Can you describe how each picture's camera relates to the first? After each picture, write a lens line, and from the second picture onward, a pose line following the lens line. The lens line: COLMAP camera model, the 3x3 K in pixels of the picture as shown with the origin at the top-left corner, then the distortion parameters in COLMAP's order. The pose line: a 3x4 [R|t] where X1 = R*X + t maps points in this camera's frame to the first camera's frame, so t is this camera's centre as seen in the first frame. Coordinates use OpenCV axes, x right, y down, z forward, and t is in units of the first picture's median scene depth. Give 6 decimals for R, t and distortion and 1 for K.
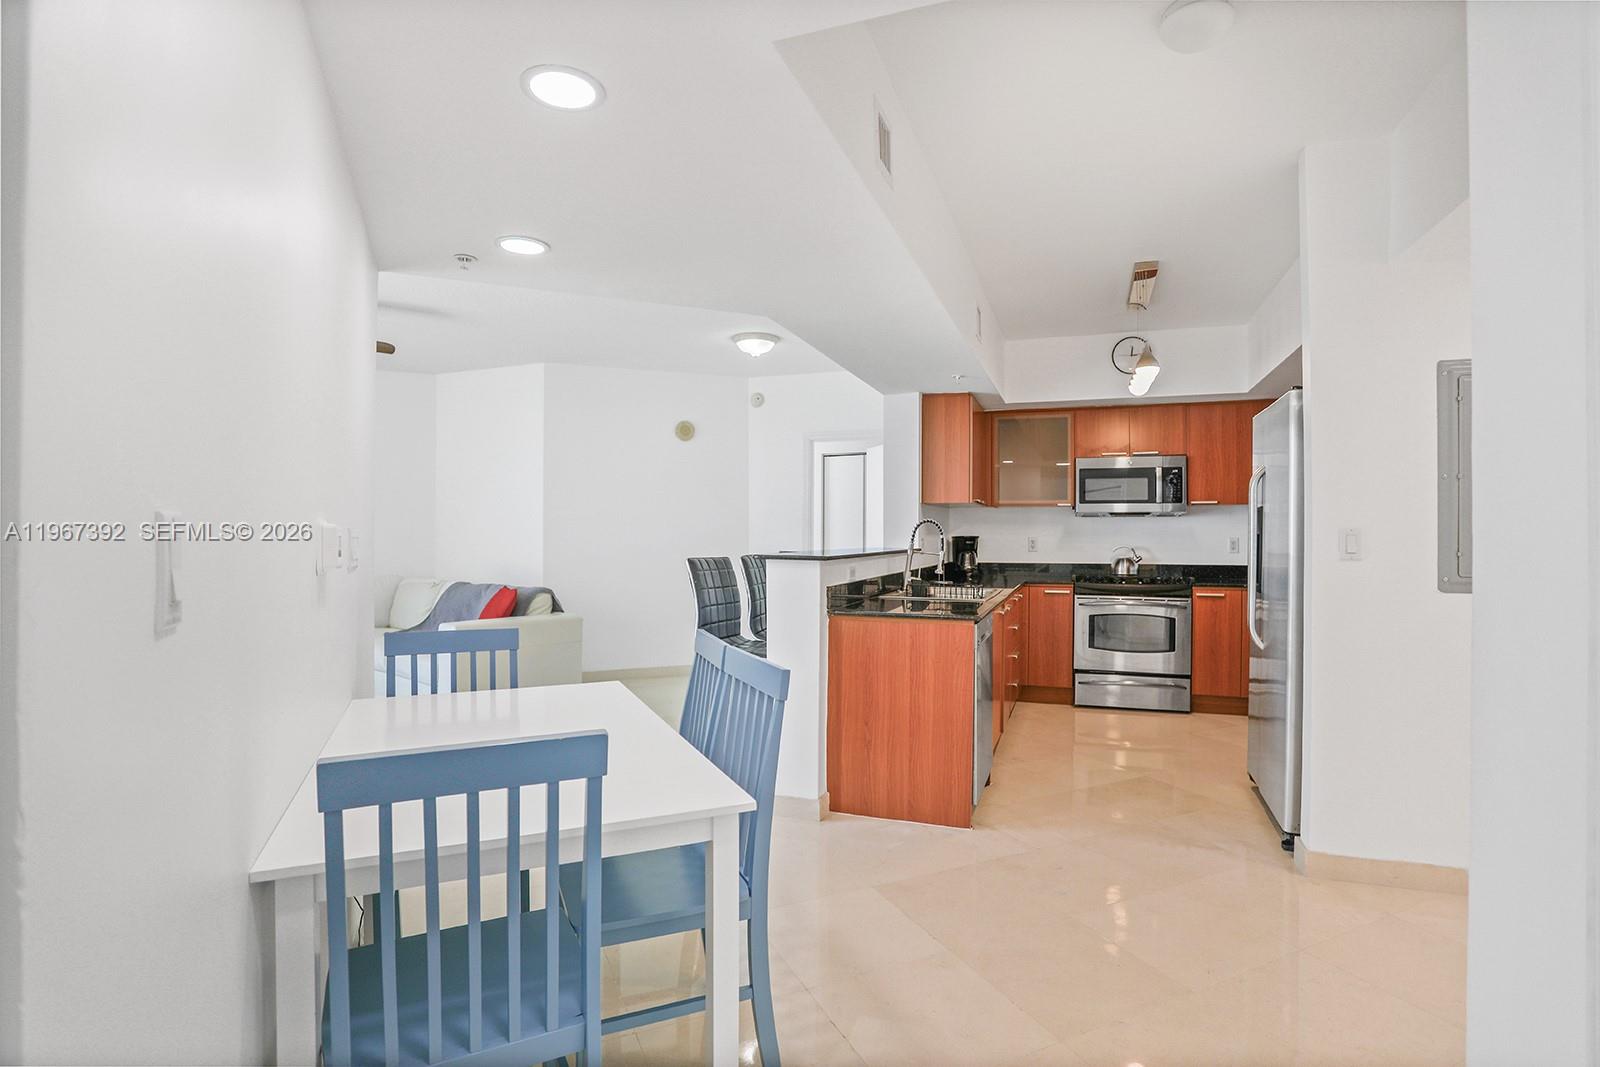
lens RADIAL K [[766.7, 0, 800.0], [0, 766.7, 533.5], [0, 0, 1]] dist [-0.090827, 0.017910]
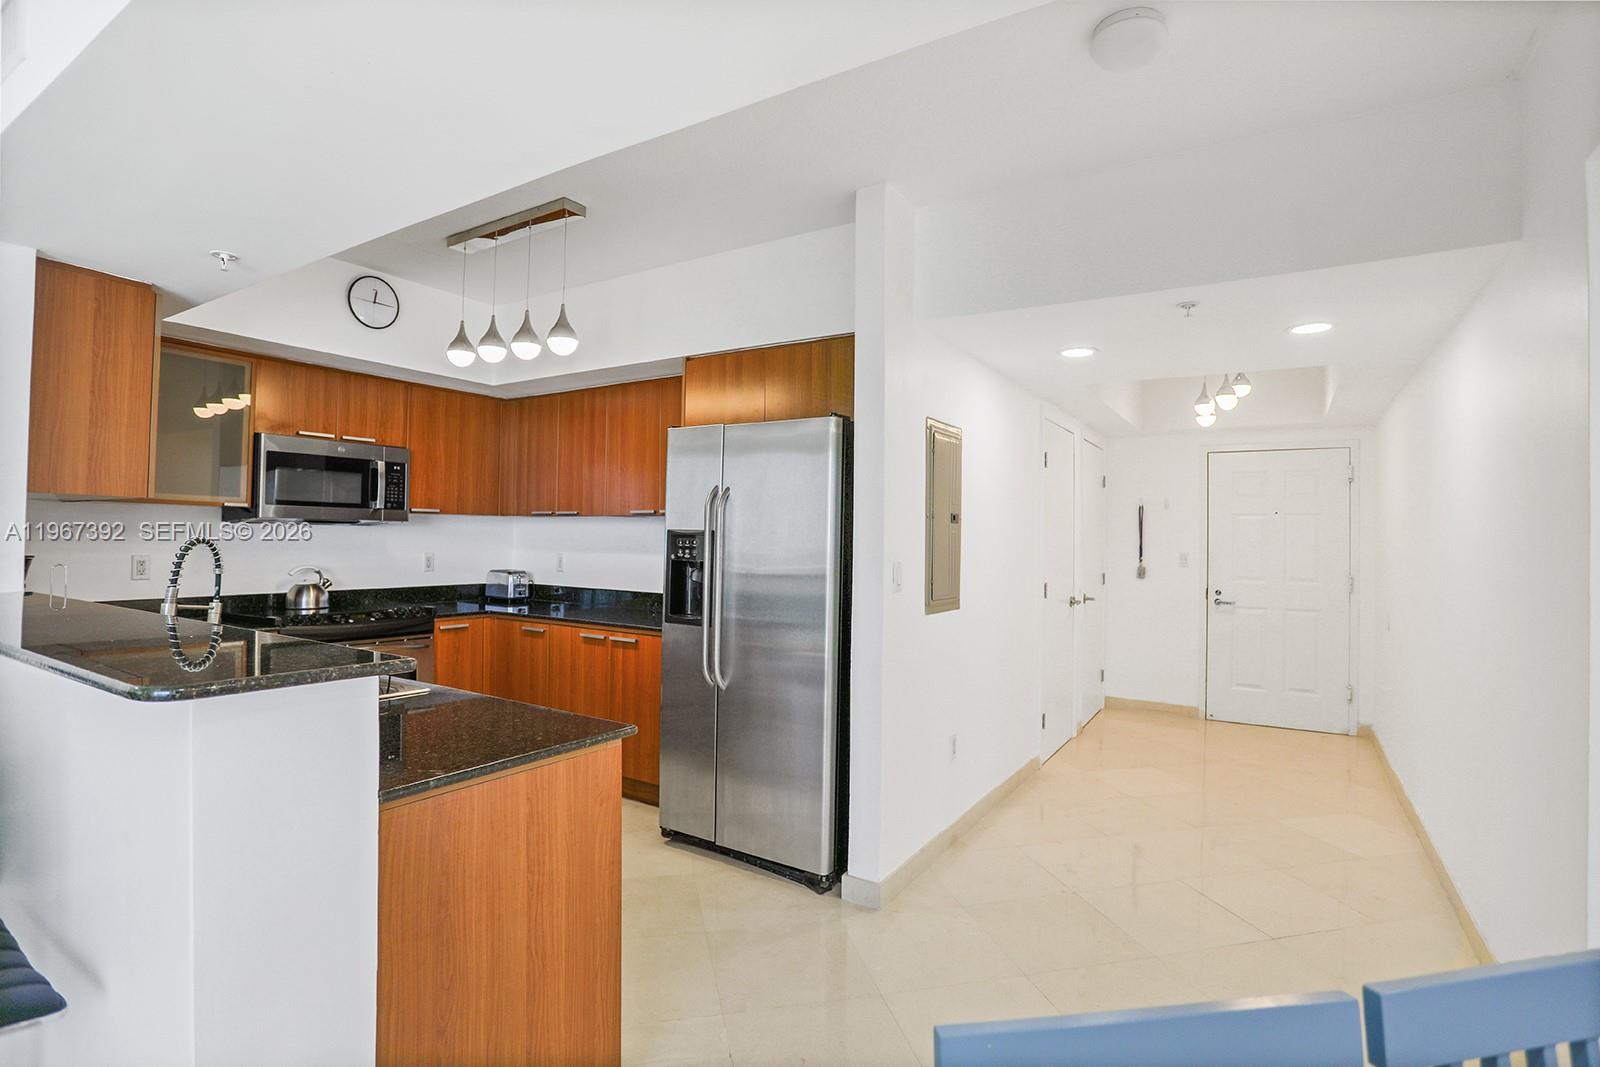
lens RADIAL K [[783.1, 0, 799.2], [0, 783.1, 520.8], [0, 0, 1]] dist [-0.062919, 0.024653]
pose [[0.203002, 0.019400, 0.978986, -0.181582], [-0.013294, 0.999766, -0.017055, -0.021121], [-0.979088, -0.009552, 0.203212, 0.440576]]
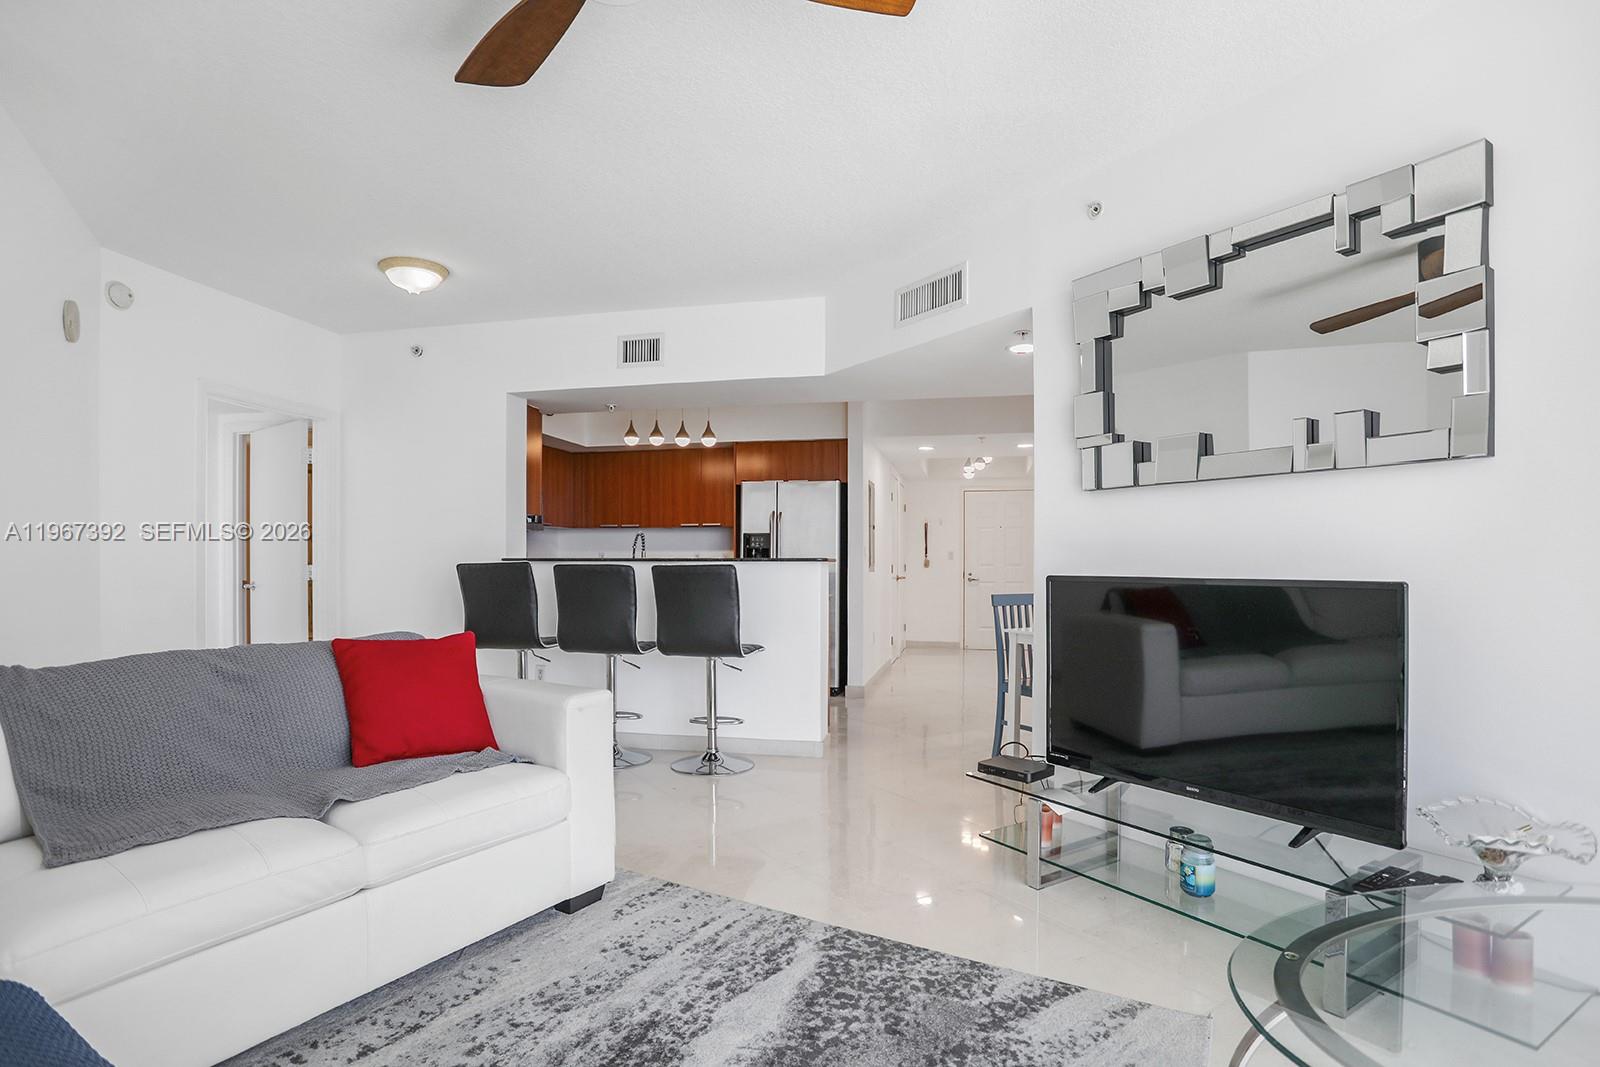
lens RADIAL K [[810.8, 0, 782.5], [0, 810.8, 550.4], [0, 0, 1]] dist [-0.037528, 0.000220]
pose [[-0.118397, 0.009290, 0.992923, -0.876008], [-0.001119, 0.999954, -0.009489, 0.016558], [-0.992966, -0.002234, -0.118381, 0.761607]]
